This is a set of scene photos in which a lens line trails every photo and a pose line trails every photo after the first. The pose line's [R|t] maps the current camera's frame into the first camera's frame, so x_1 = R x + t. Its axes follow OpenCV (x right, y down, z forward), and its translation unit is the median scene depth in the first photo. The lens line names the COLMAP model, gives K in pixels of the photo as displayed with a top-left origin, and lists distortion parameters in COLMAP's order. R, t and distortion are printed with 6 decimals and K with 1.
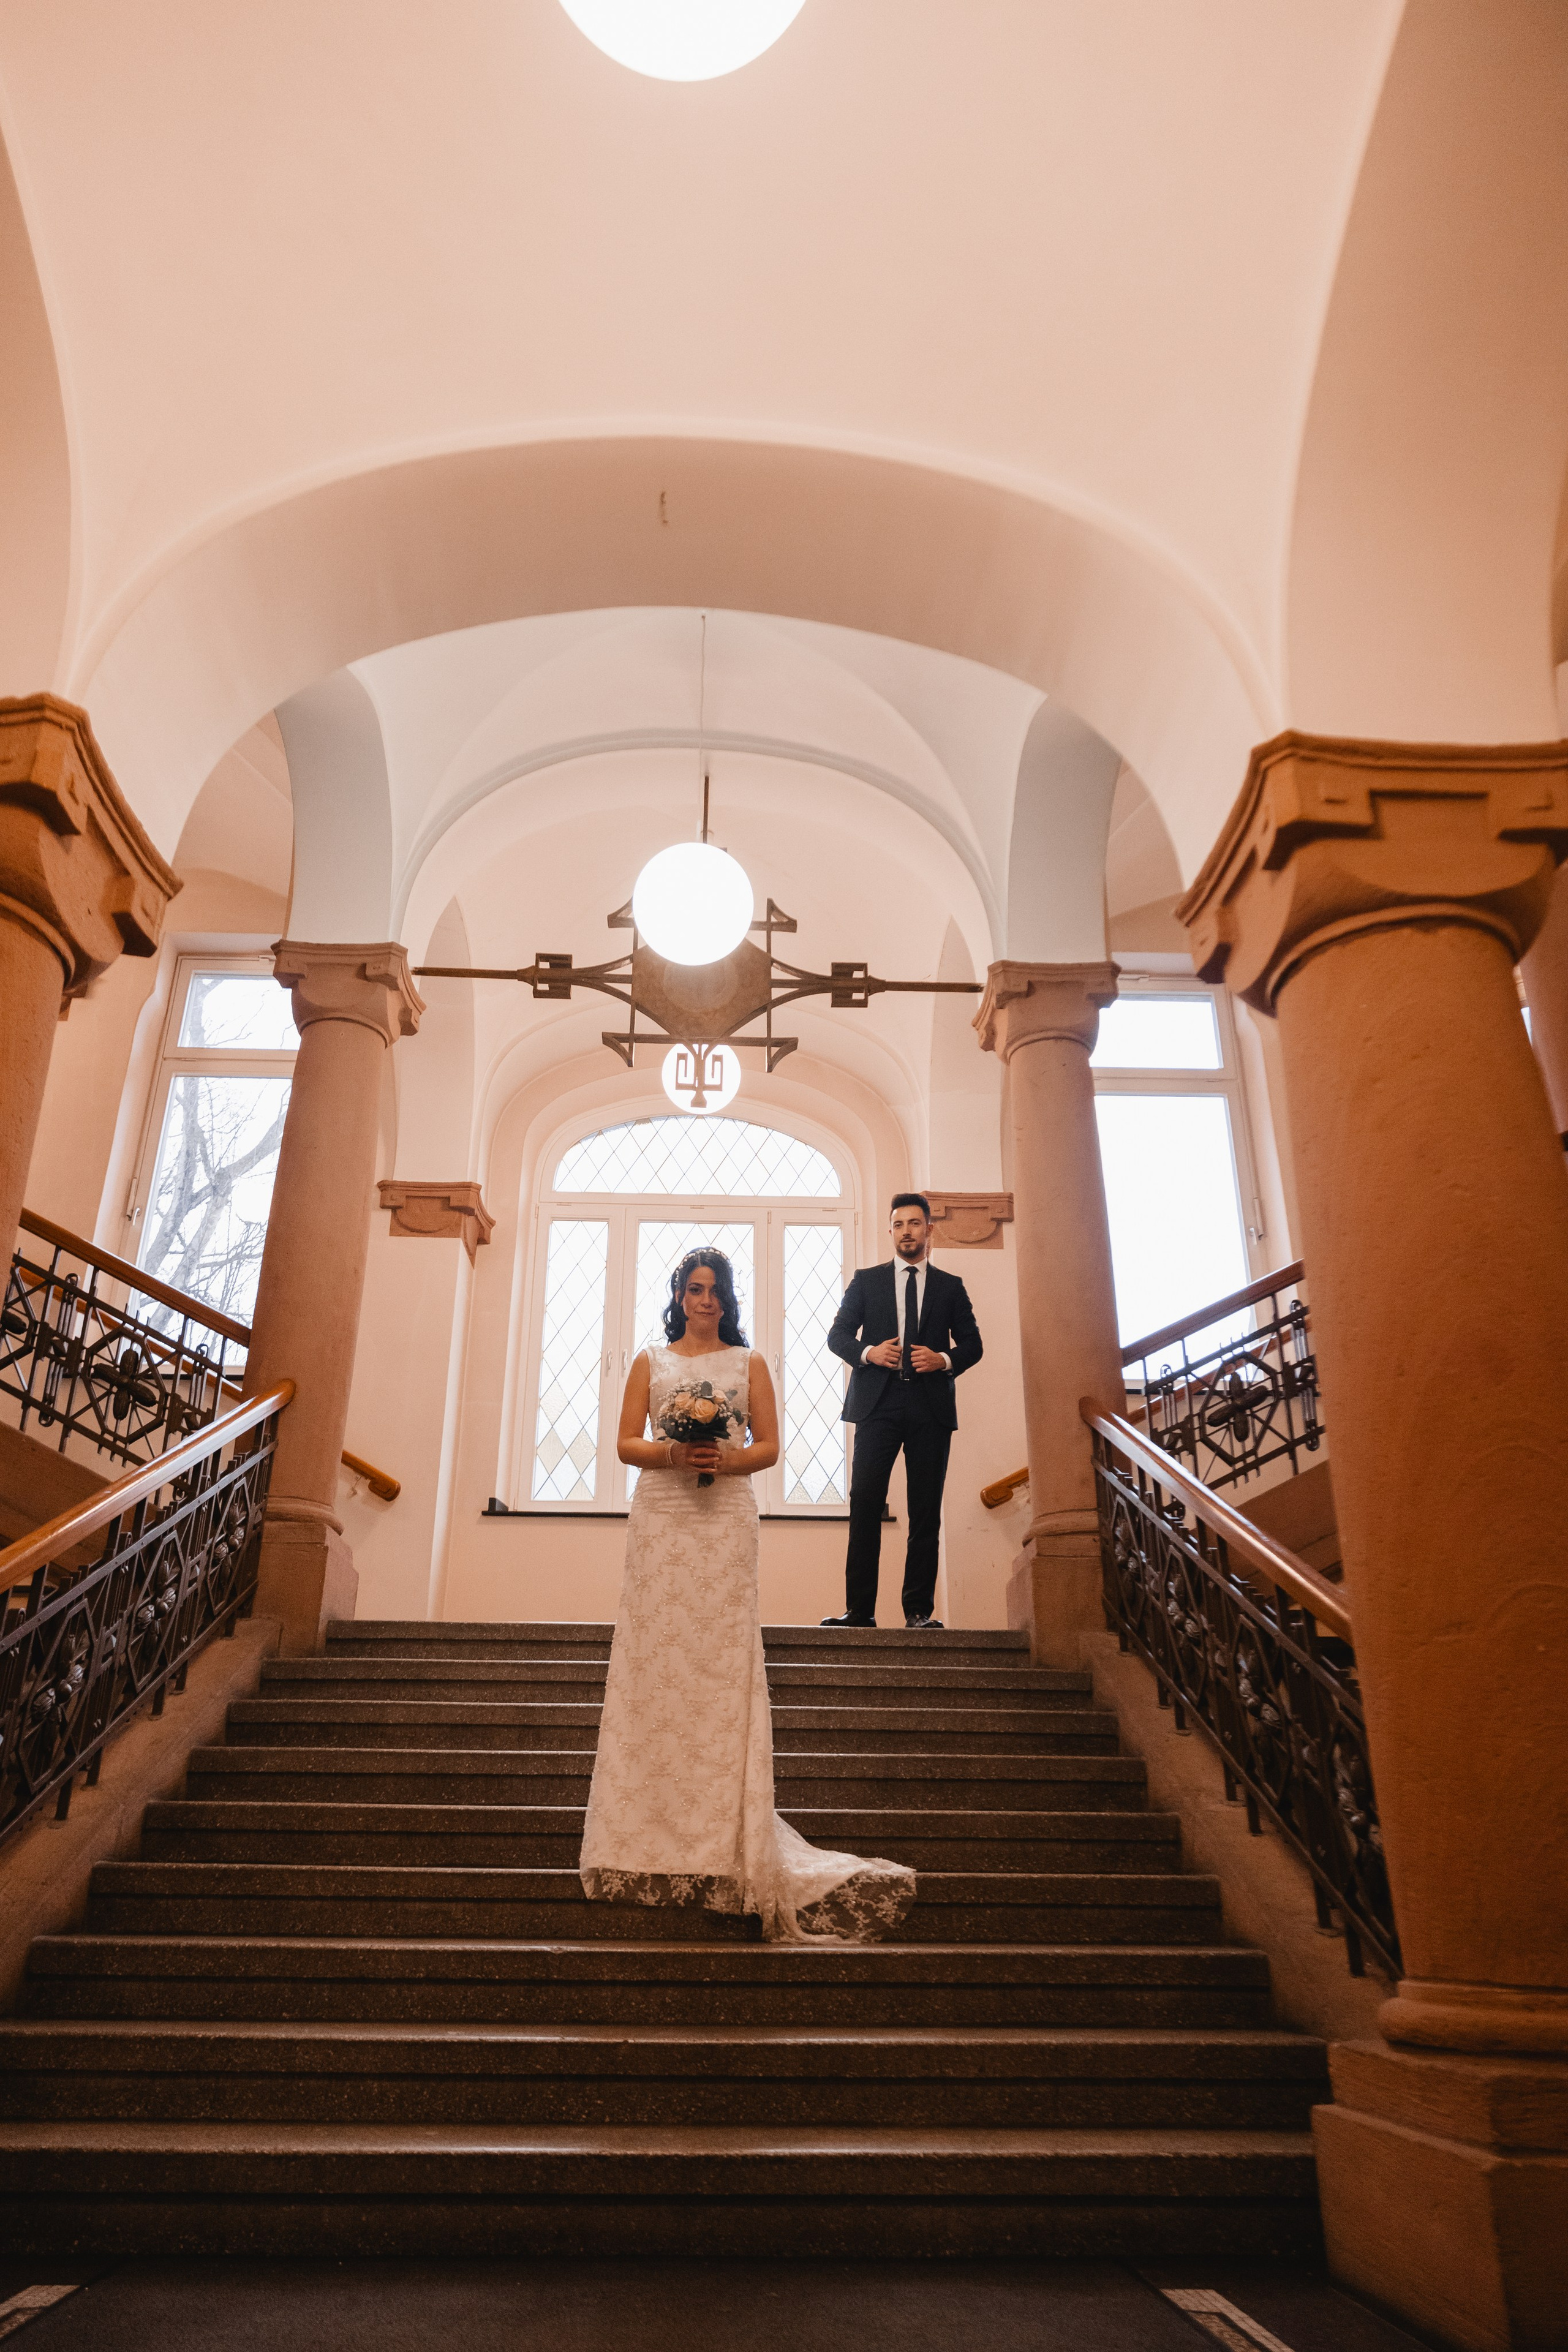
lens RADIAL K [[1540.4, 0, 763.9], [0, 1540.4, 1190.6], [0, 0, 1]] dist [0.008746, 0.002022]
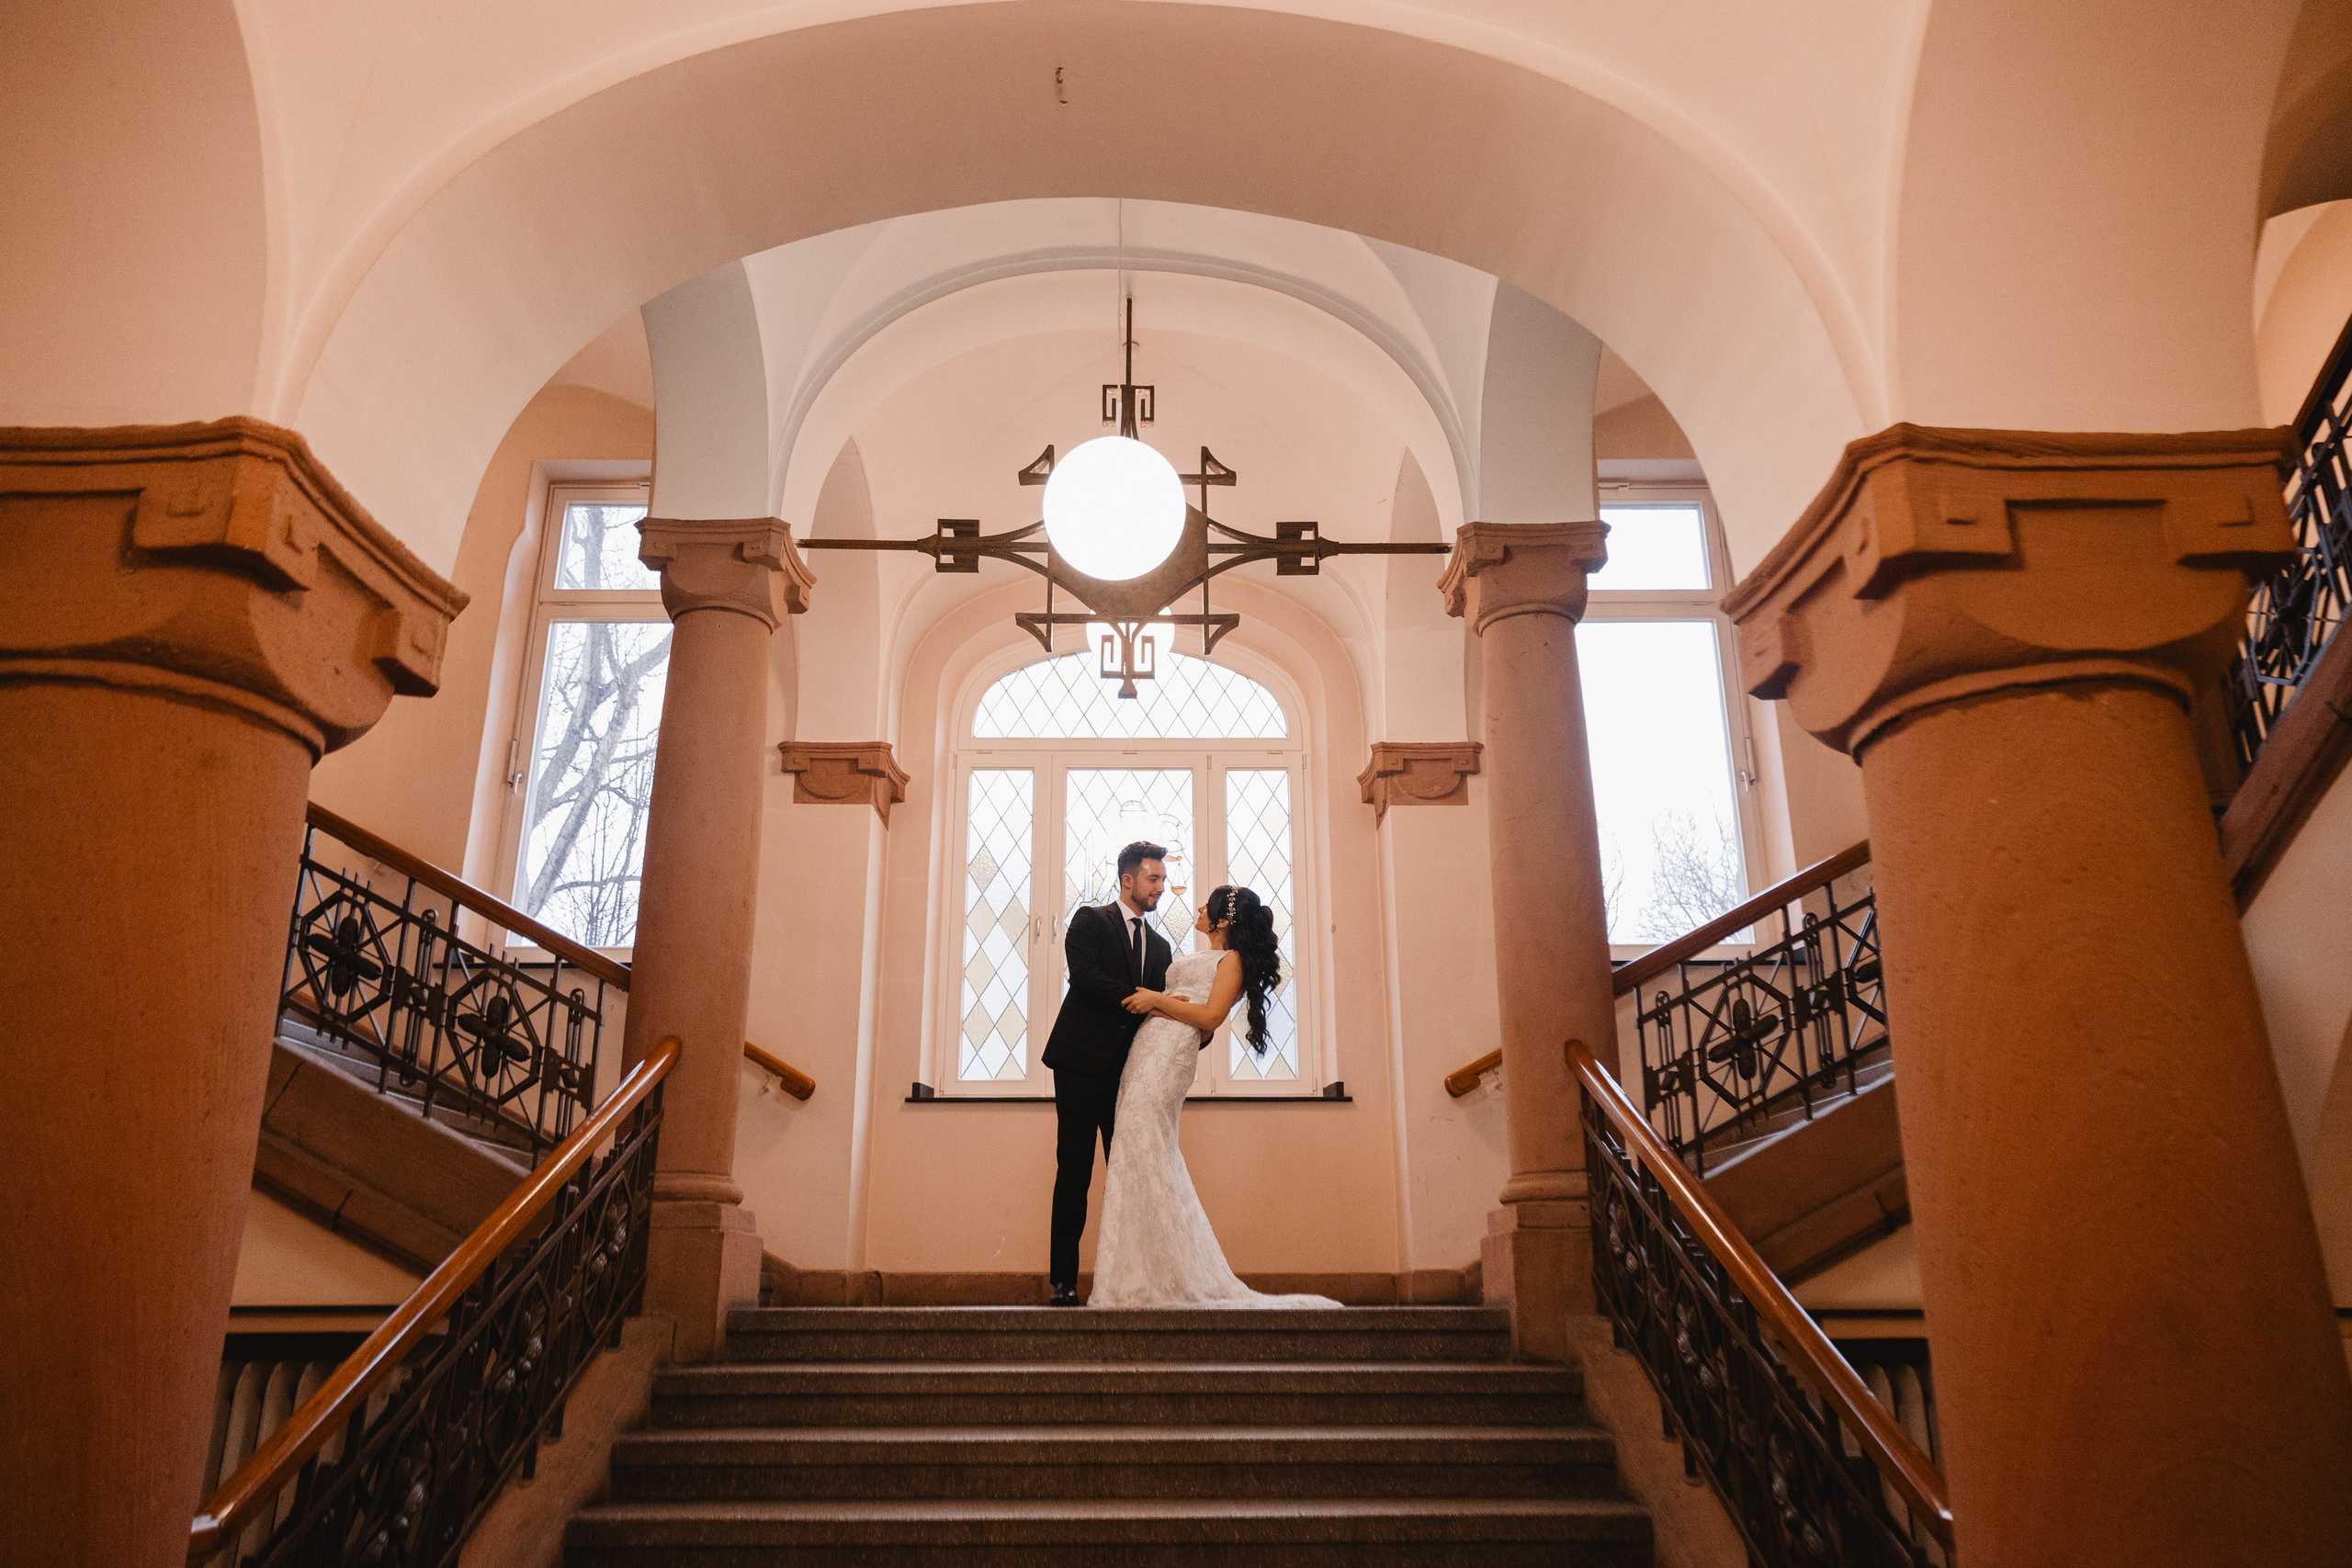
lens RADIAL K [[1567.6, 0, 1177.6], [0, 1567.6, 777.4], [0, 0, 1]] dist [0.005430, 0.002459]
pose [[0.999714, -0.017220, -0.016611, 0.000206], [0.018865, 0.994337, 0.104582, -0.120576], [0.014716, -0.104865, 0.994378, 0.125334]]
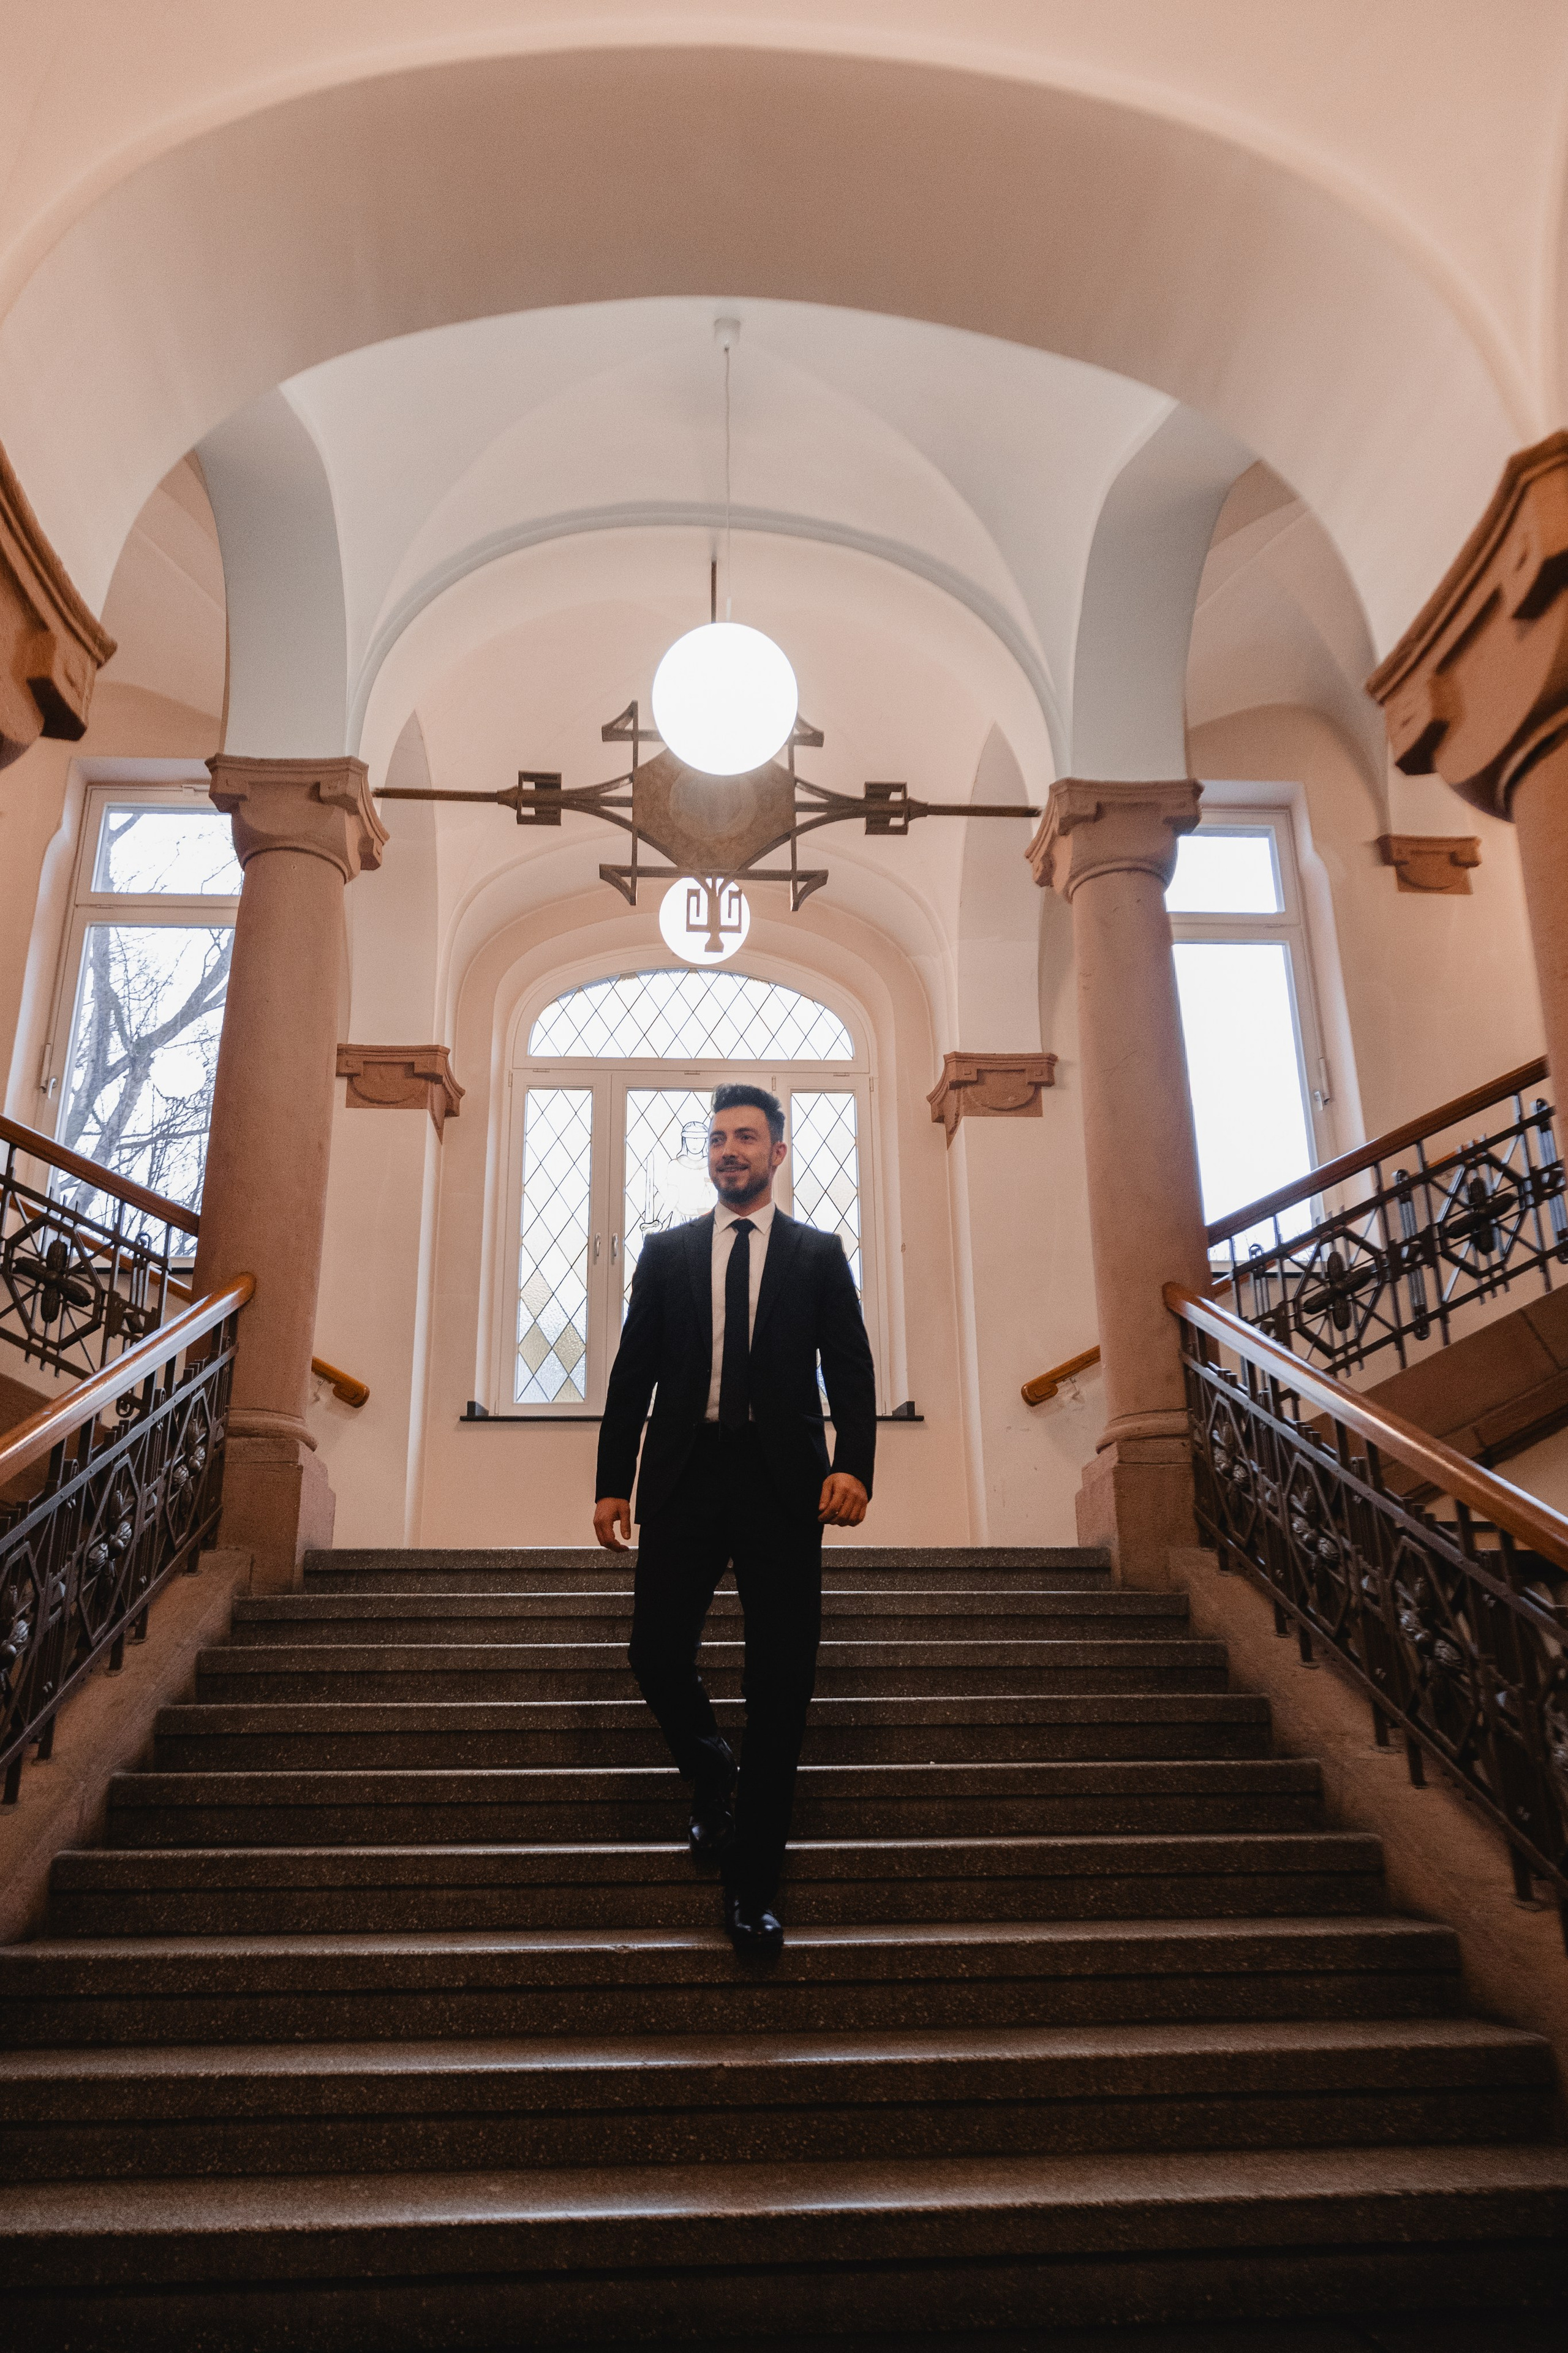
lens RADIAL K [[1641.2, 0, 774.0], [0, 1641.2, 1195.0], [0, 0, 1]] dist [0.006034, 0.001151]
pose [[0.999374, -0.010358, 0.033830, -0.049054], [0.007611, 0.996740, 0.080323, 0.008718], [-0.034551, -0.080015, 0.996195, 0.090449]]
